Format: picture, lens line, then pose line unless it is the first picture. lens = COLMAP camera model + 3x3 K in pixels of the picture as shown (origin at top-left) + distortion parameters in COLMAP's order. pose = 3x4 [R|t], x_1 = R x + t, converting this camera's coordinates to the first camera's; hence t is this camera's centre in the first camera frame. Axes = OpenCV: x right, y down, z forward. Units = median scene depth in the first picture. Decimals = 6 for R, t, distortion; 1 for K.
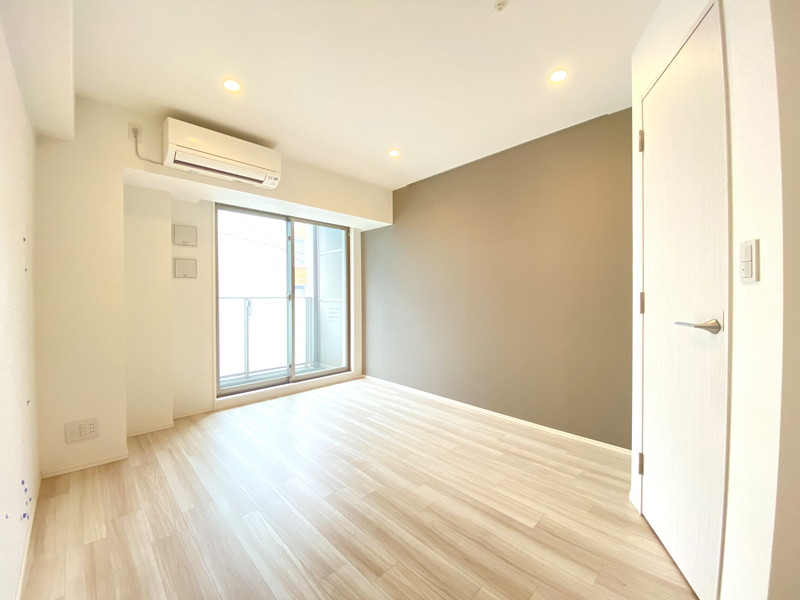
lens RADIAL K [[326.9, 0, 396.9], [0, 326.9, 298.0], [0, 0, 1]] dist [-0.000773, -0.000367]
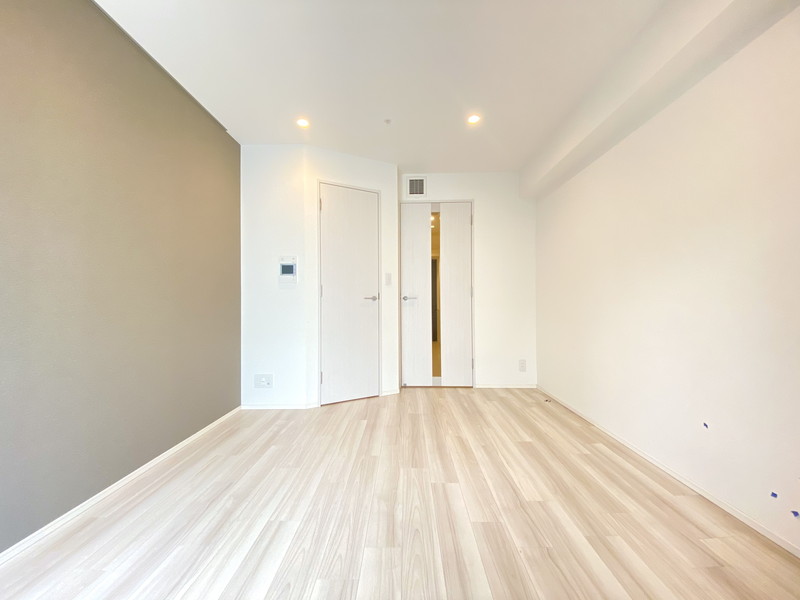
lens RADIAL K [[326.9, 0, 396.0], [0, 326.9, 300.5], [0, 0, 1]] dist [-0.000773, -0.000367]
pose [[-0.706335, 0.014990, 0.707719, -0.612095], [0.016433, 0.999854, -0.004777, 0.059658], [-0.707687, 0.008256, -0.706478, 1.410167]]
